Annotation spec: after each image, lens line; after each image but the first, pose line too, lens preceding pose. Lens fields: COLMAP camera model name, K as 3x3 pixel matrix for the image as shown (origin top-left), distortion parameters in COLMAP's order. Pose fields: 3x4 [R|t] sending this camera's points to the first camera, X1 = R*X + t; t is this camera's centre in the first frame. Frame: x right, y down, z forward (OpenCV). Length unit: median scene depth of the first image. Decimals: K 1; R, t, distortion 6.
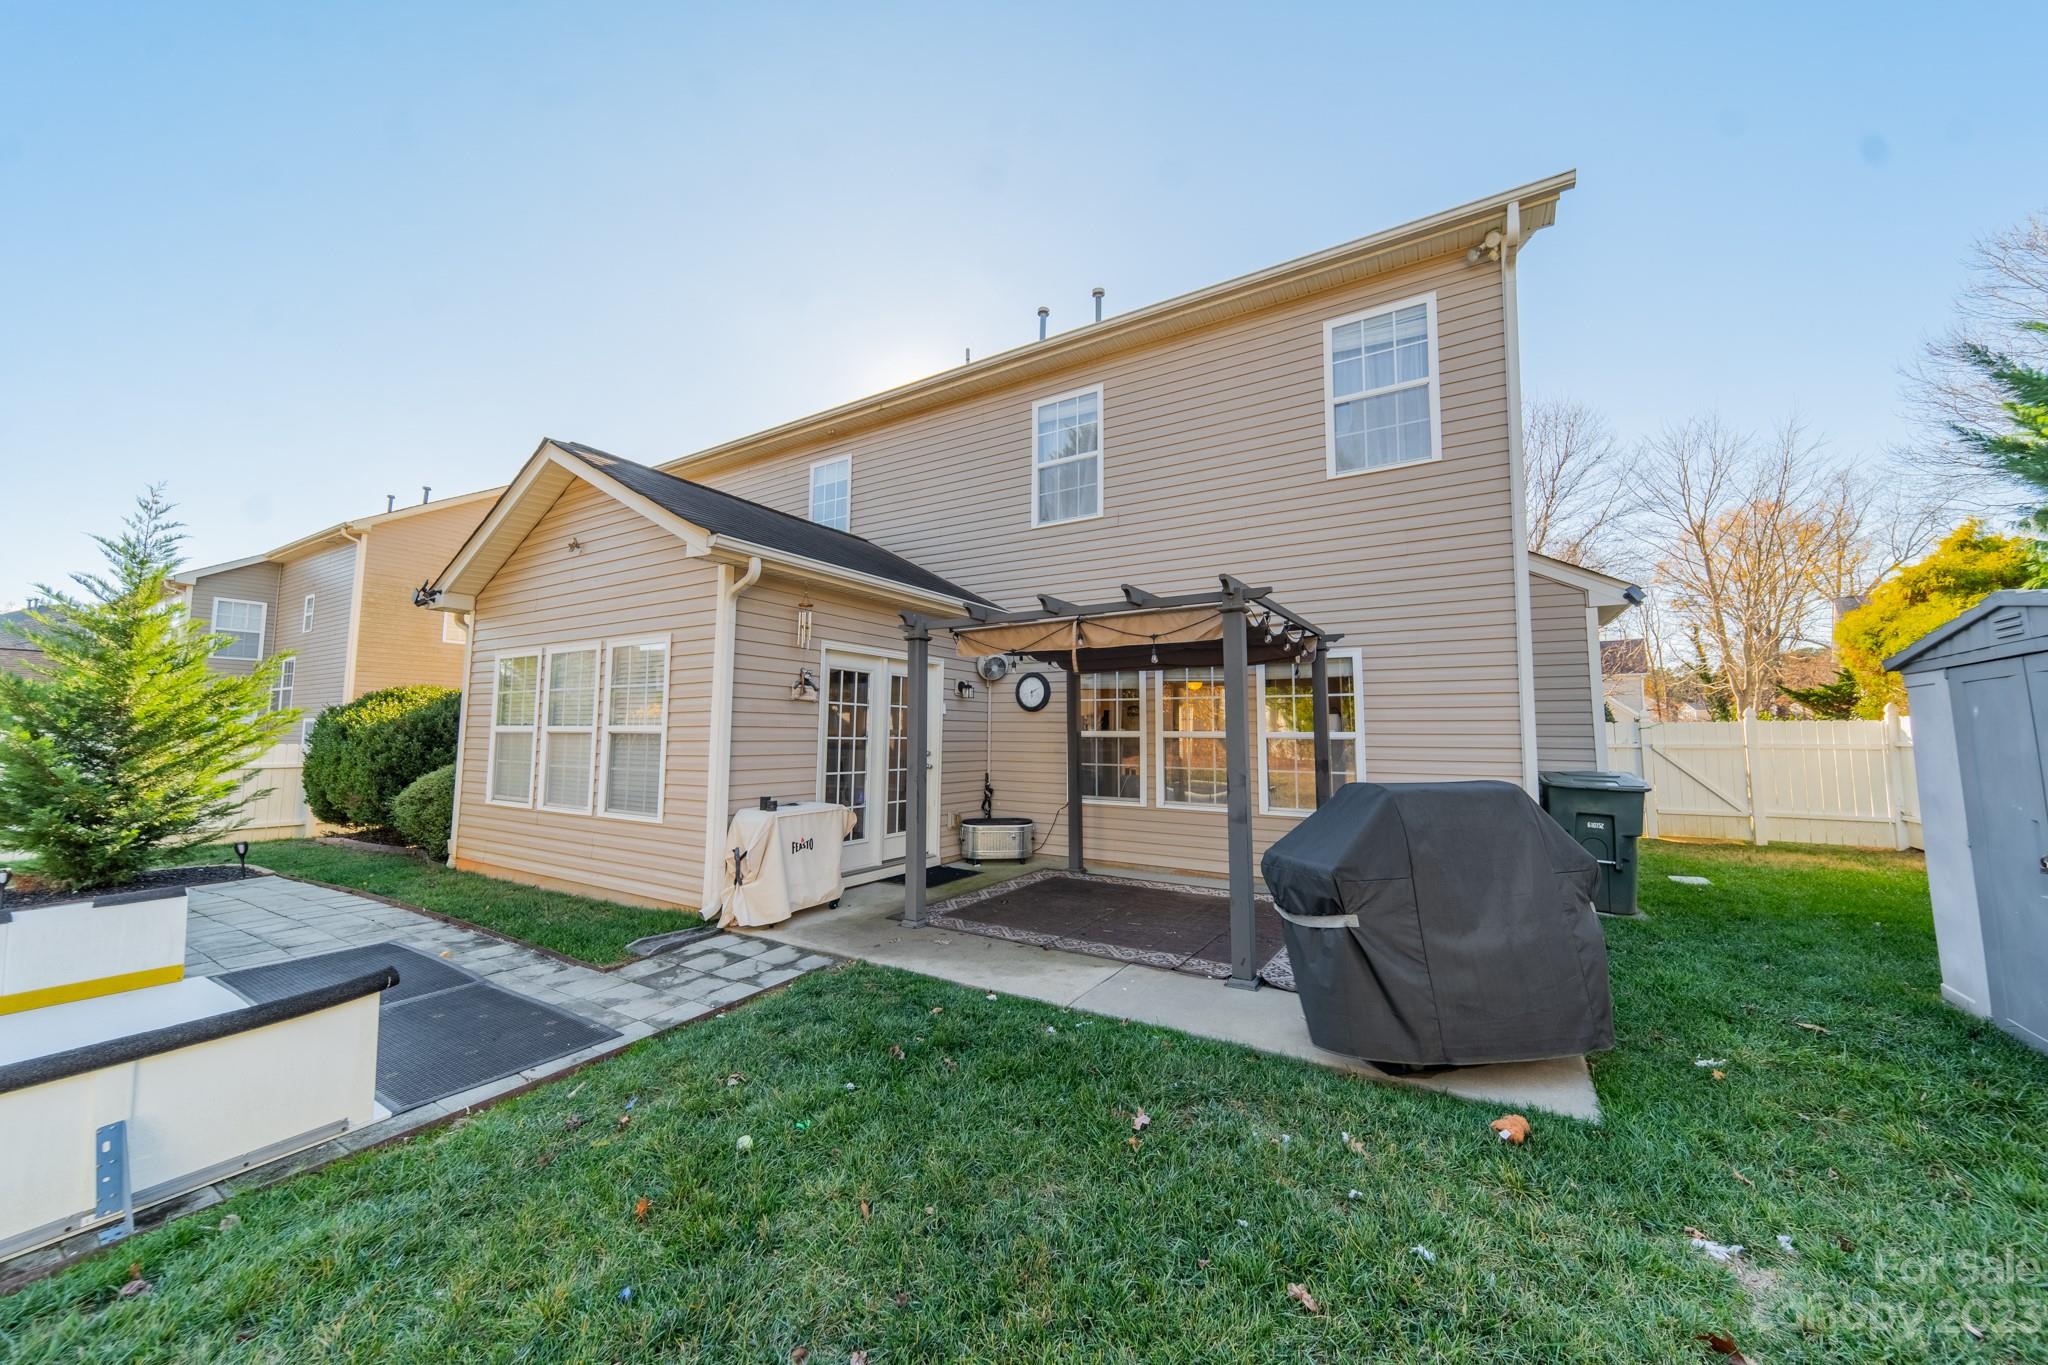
lens RADIAL K [[724.0, 0, 1025.6], [0, 724.0, 675.9], [0, 0, 1]] dist [0.005032, 0.000167]
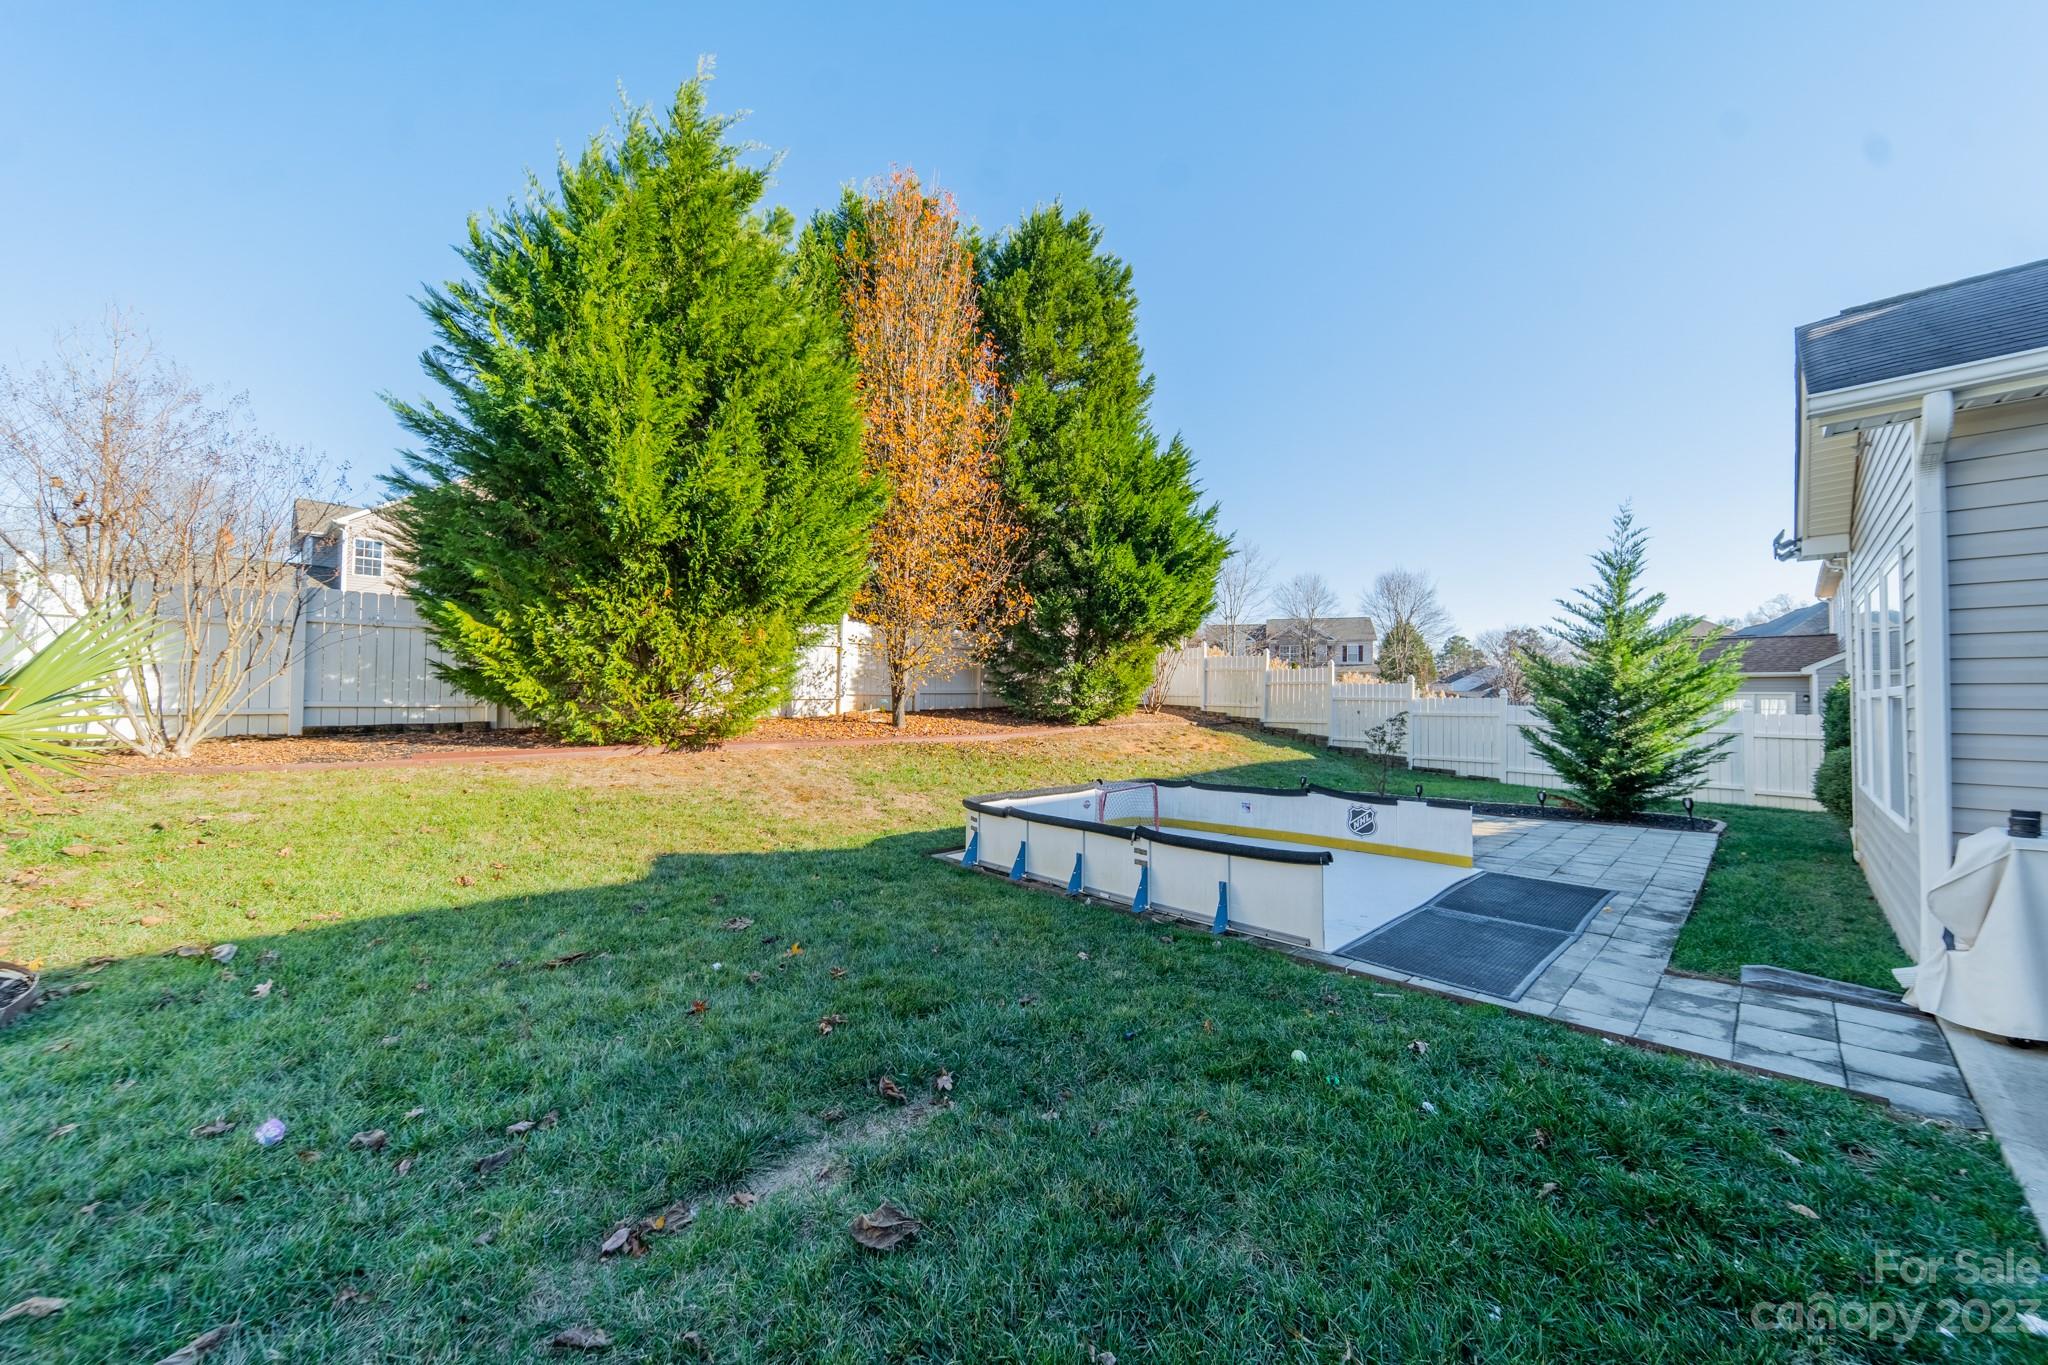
lens RADIAL K [[724.0, 0, 1025.6], [0, 724.0, 675.9], [0, 0, 1]] dist [0.005032, 0.000167]
pose [[-0.251648, -0.037037, -0.967110, 0.468189], [0.070451, 0.995915, -0.056472, 0.054651], [0.965251, -0.082345, -0.248010, 0.525244]]
